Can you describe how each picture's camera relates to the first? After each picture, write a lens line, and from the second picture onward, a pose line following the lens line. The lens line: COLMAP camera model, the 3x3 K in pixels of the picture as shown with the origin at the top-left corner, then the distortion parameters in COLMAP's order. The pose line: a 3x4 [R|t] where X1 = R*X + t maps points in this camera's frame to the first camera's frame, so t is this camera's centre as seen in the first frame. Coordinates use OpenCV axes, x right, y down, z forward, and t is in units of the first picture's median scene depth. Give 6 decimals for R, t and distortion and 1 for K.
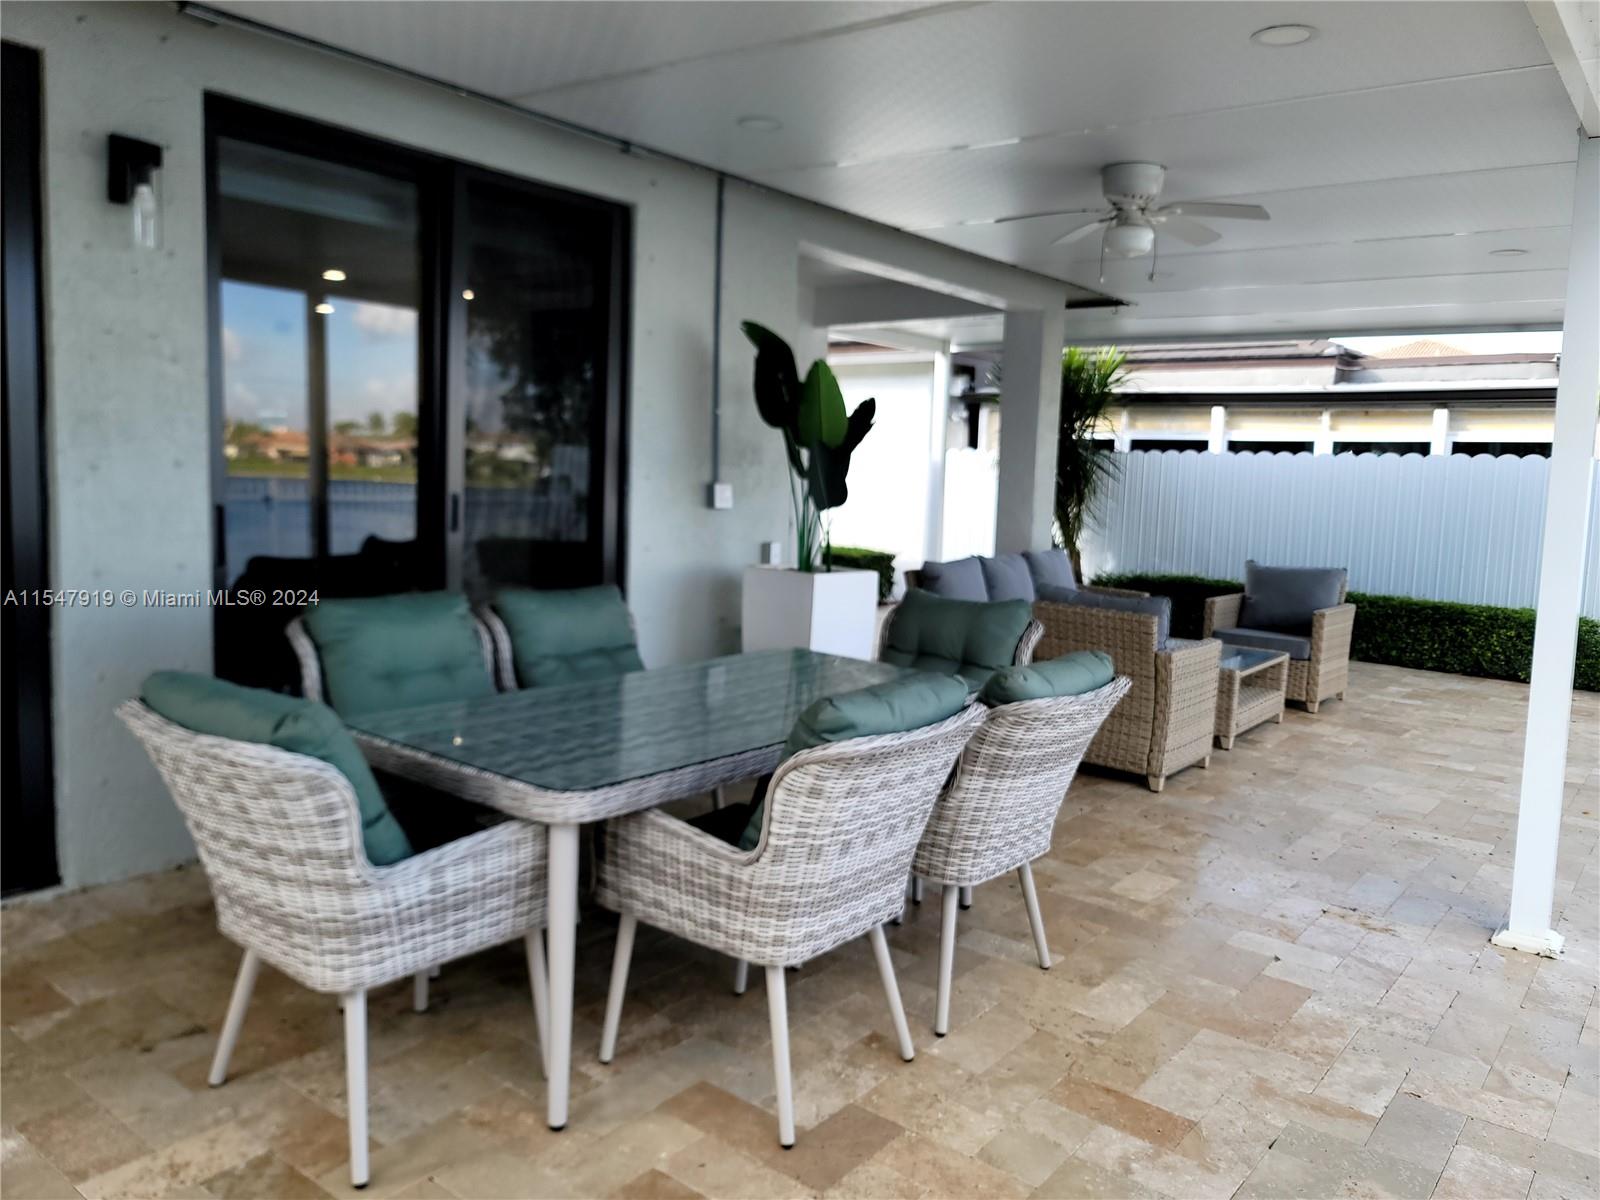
lens RADIAL K [[1170.4, 0, 800.0], [0, 1170.4, 600.0], [0, 0, 1]] dist [0.085099, -0.073321]
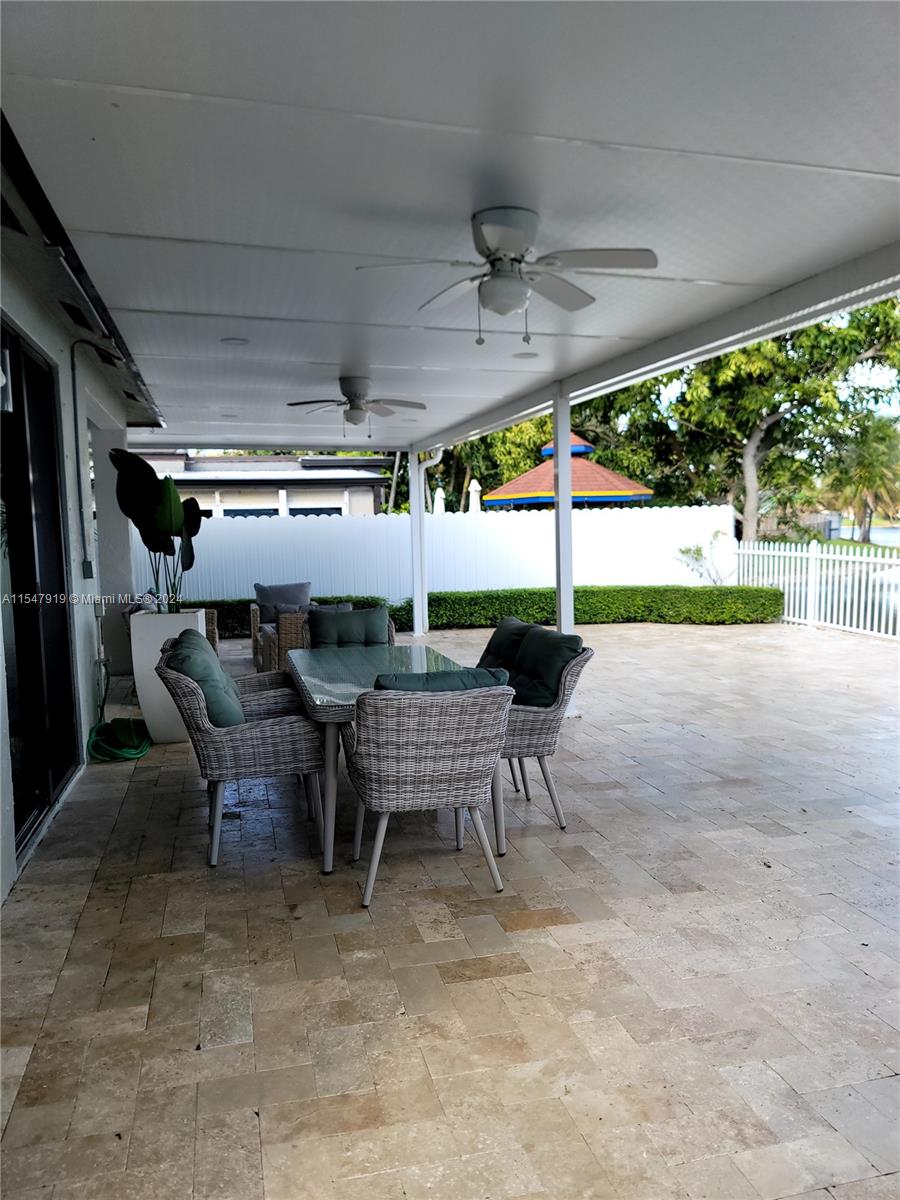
lens RADIAL K [[877.8, 0, 450.0], [0, 877.8, 600.0], [0, 0, 1]] dist [0.085099, -0.073321]
pose [[0.608879, -0.111124, 0.785441, -0.457547], [0.125784, 0.991138, 0.042717, -0.030419], [-0.783227, 0.072787, 0.617460, 0.014372]]
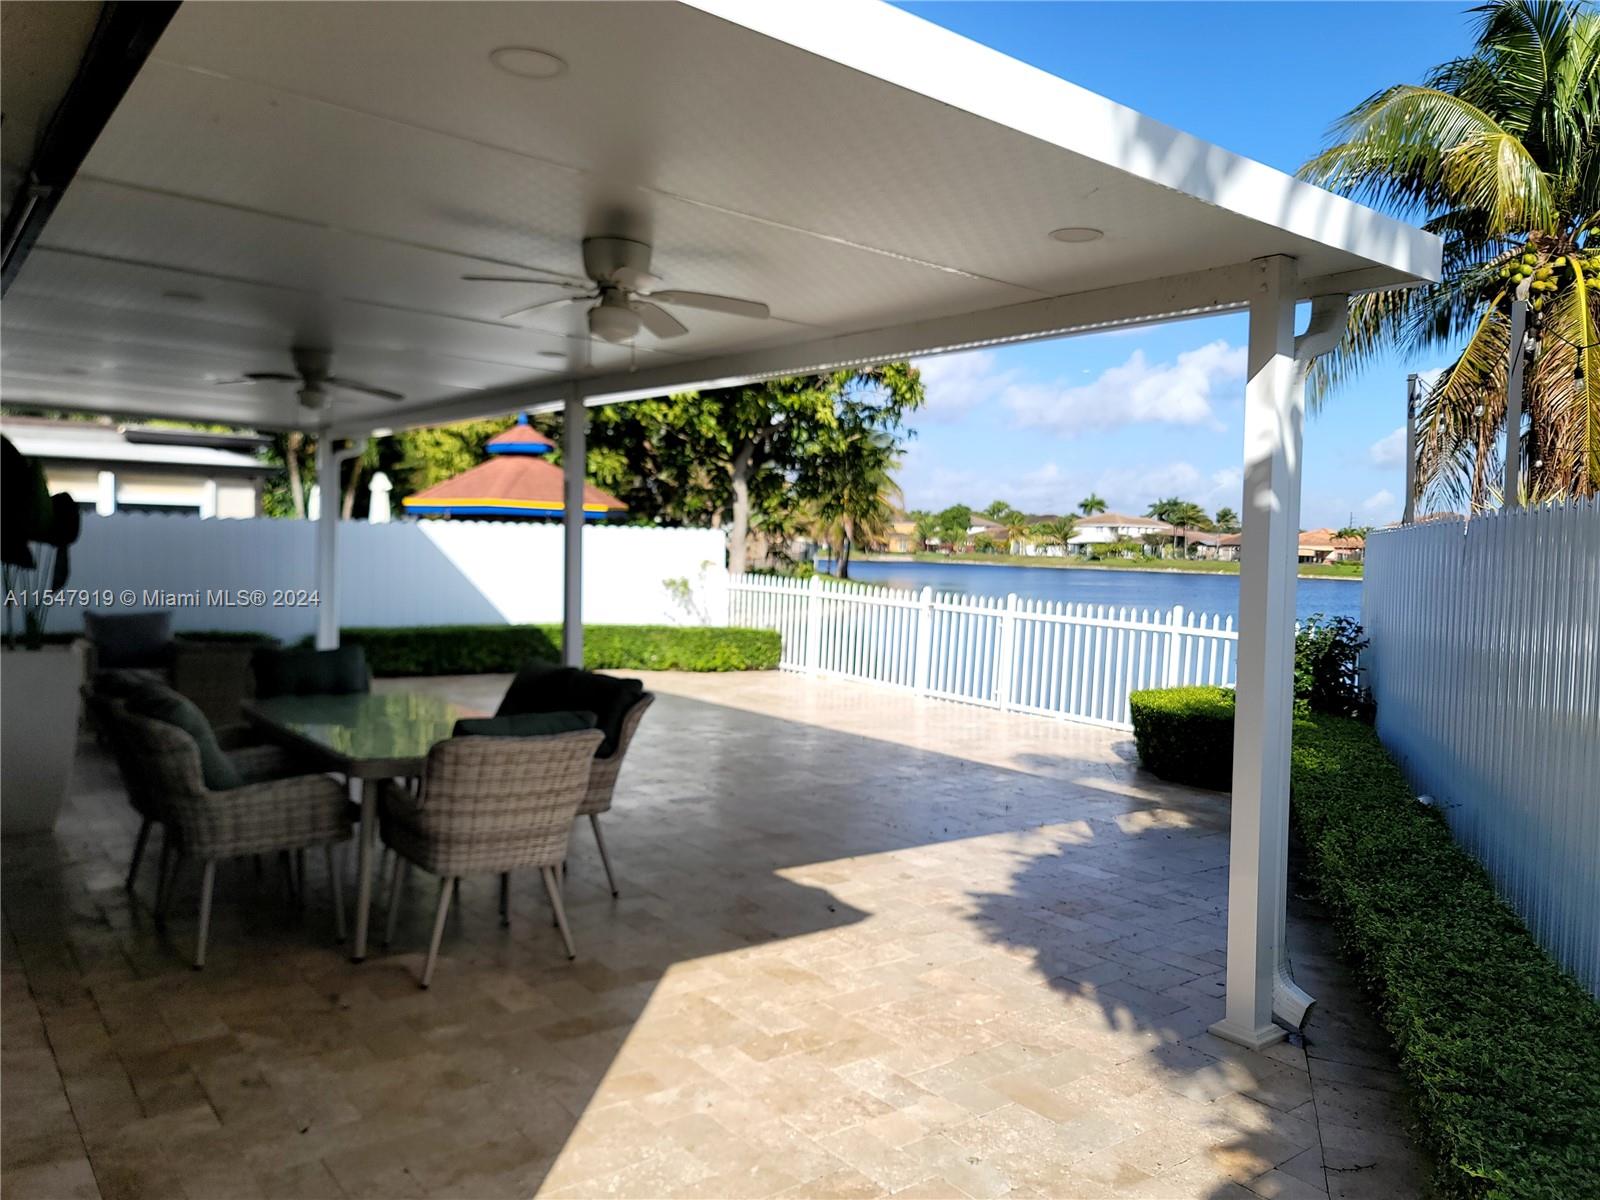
lens RADIAL K [[1170.4, 0, 800.0], [0, 1170.4, 600.0], [0, 0, 1]] dist [0.085099, -0.073321]
pose [[0.254252, -0.070297, 0.964580, -0.594983], [0.084715, 0.995140, 0.050194, -0.044761], [-0.963421, 0.068952, 0.258972, 0.028679]]
